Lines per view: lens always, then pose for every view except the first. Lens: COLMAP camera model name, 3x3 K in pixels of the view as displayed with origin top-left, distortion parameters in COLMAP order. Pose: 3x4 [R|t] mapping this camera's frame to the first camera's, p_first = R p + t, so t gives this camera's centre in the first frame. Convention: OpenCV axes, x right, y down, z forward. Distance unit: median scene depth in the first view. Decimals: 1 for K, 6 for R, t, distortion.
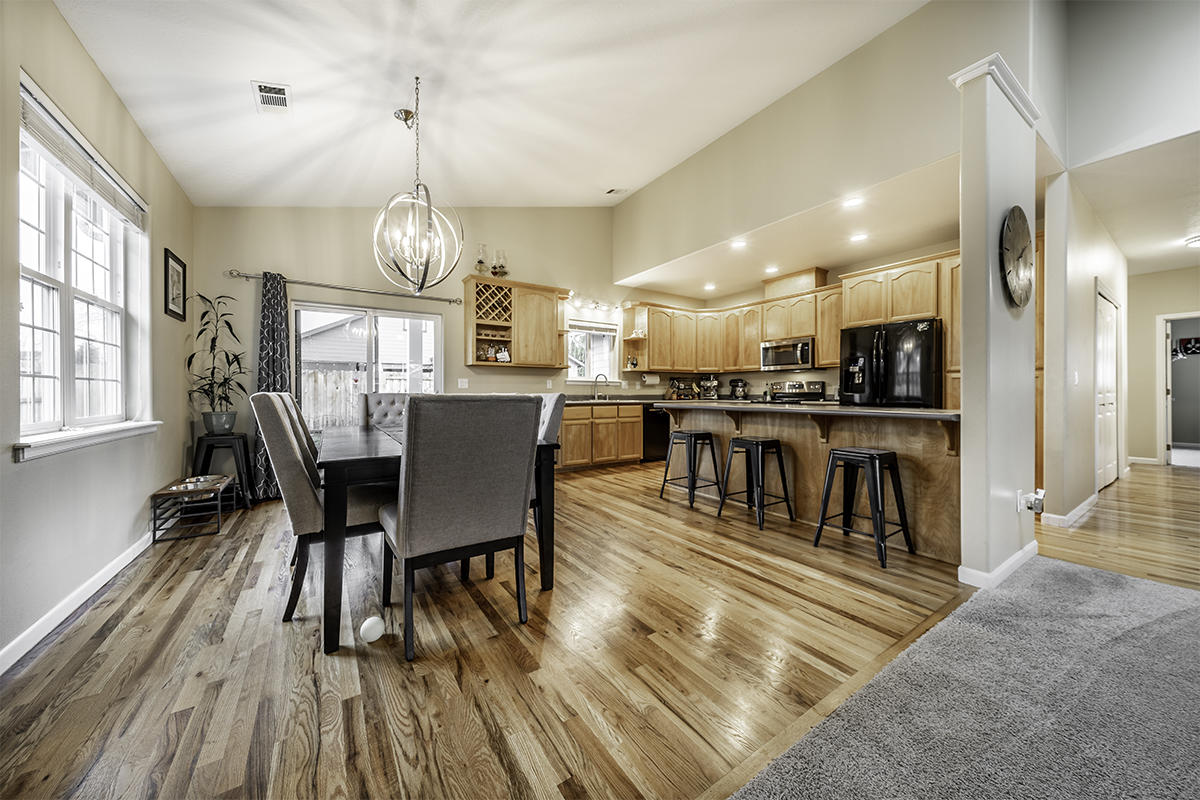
lens RADIAL K [[419.0, 0, 599.4], [0, 419.0, 394.8], [0, 0, 1]] dist [-0.000096, -0.000218]
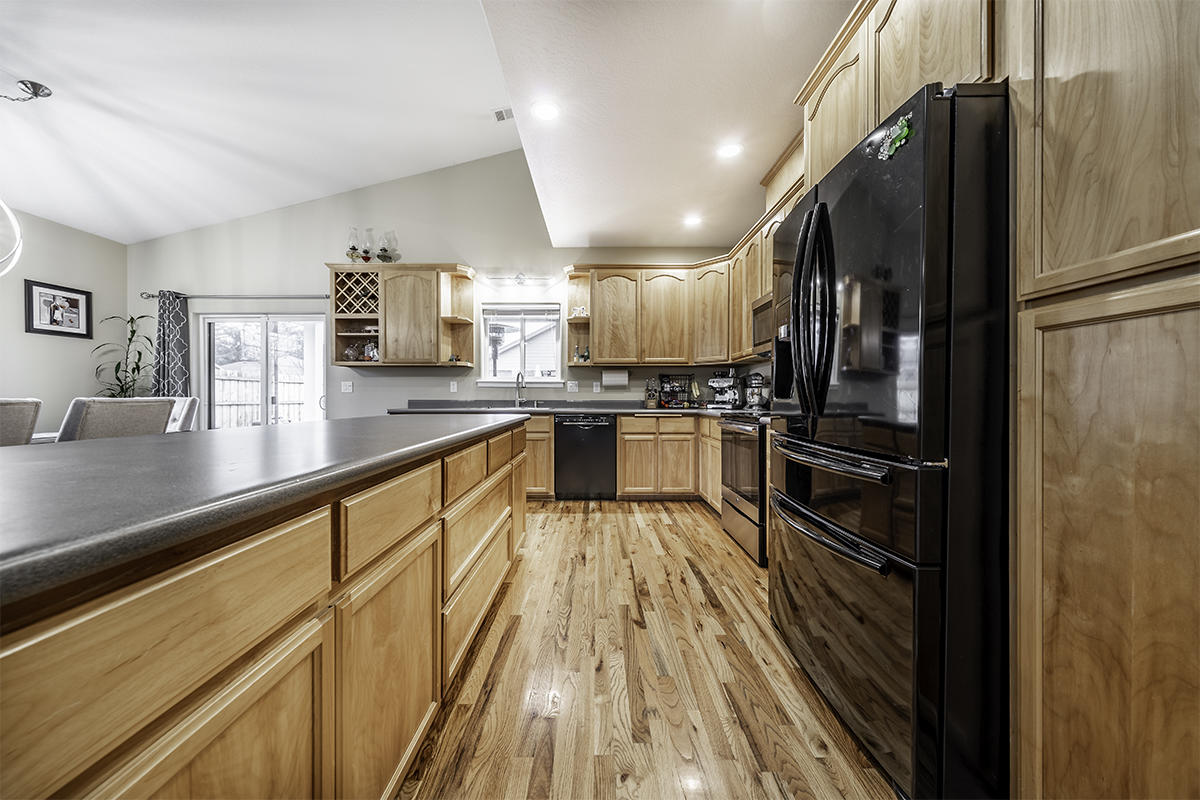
lens RADIAL K [[406.7, 0, 591.1], [0, 406.7, 403.9], [0, 0, 1]] dist [0.001629, -0.000065]
pose [[0.827189, 0.009141, -0.561849, 0.552731], [-0.003807, 0.999936, 0.010664, -0.002029], [0.561911, -0.006682, 0.827171, 0.516401]]
